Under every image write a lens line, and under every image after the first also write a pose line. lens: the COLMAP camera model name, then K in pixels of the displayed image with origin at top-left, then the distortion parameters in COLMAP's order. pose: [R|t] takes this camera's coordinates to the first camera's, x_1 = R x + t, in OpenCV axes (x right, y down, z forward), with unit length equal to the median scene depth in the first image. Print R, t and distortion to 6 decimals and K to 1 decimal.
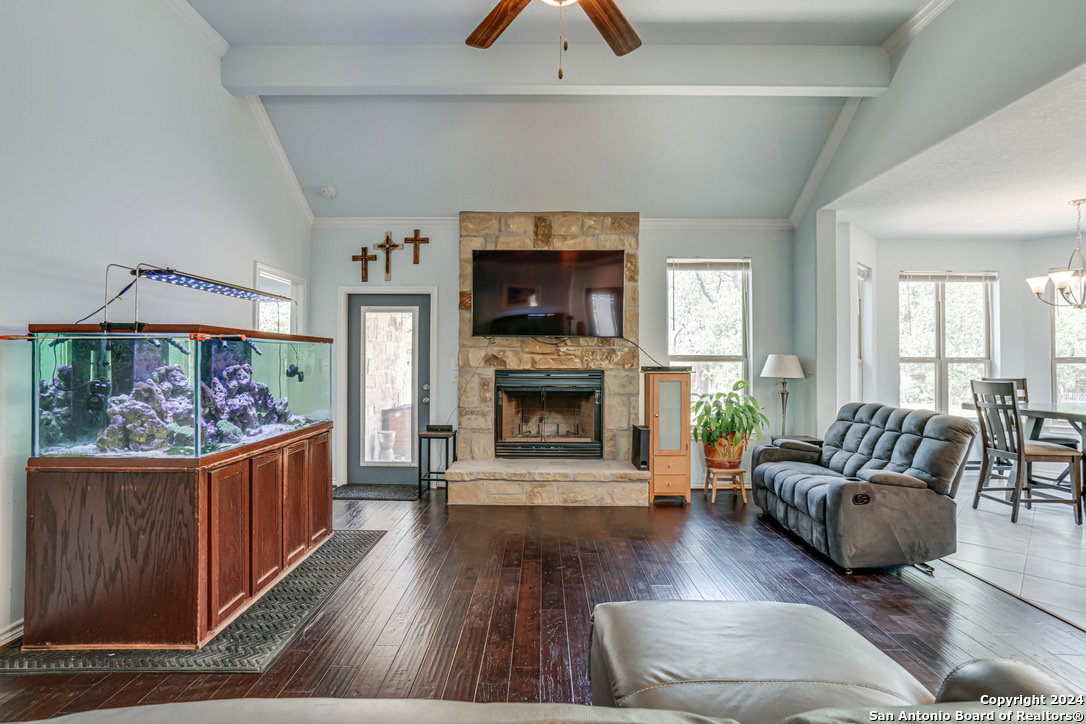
lens RADIAL K [[509.5, 0, 543.3], [0, 509.5, 360.8], [0, 0, 1]] dist [-0.029784, 0.013920]
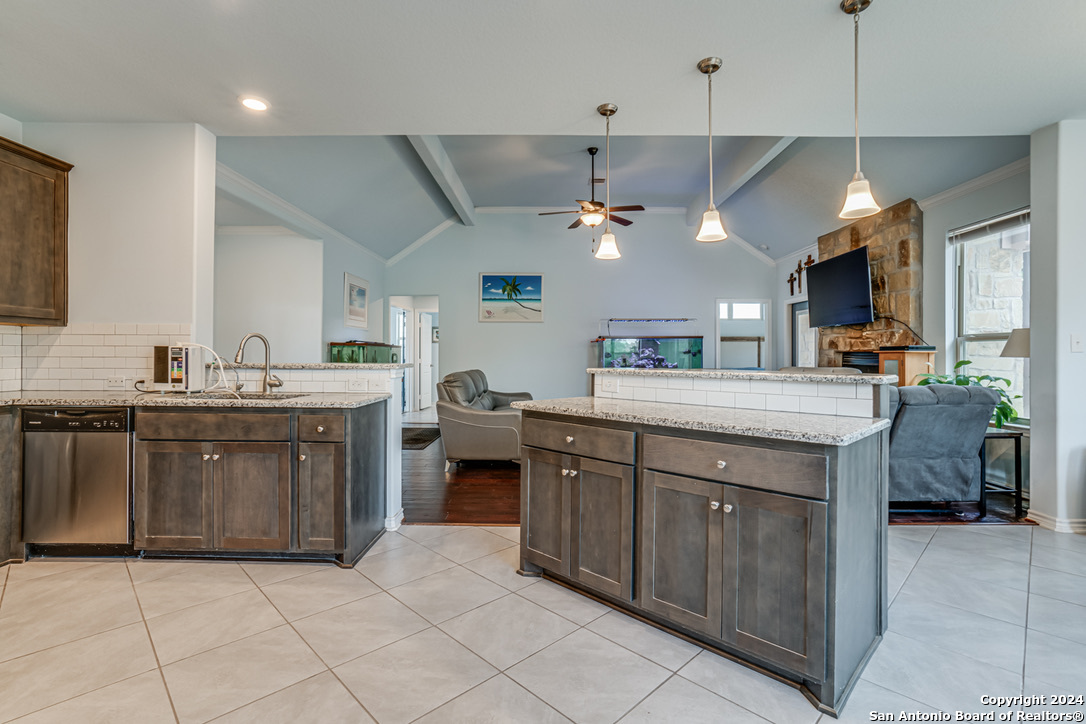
lens RADIAL K [[503.4, 0, 540.8], [0, 503.4, 352.6], [0, 0, 1]] dist [-0.044278, 0.021618]
pose [[-0.006210, -0.007232, -0.999955, 1.193396], [0.004129, 0.999965, -0.007258, 0.025858], [0.999972, -0.004174, -0.006180, 0.253949]]
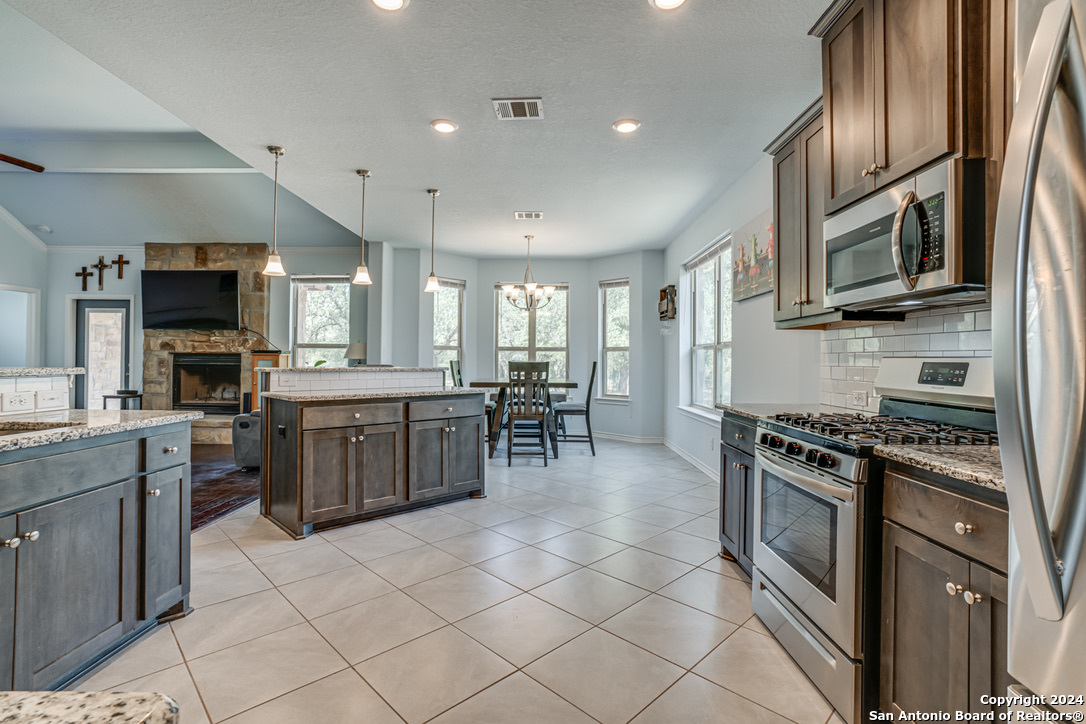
lens RADIAL K [[509.5, 0, 533.6], [0, 509.5, 360.0], [0, 0, 1]] dist [-0.029784, 0.013920]
pose [[0.999856, 0.006810, -0.015558, 0.967169], [-0.006702, 0.999953, 0.007010, 0.021573], [0.015605, -0.006905, 0.999854, -0.412100]]
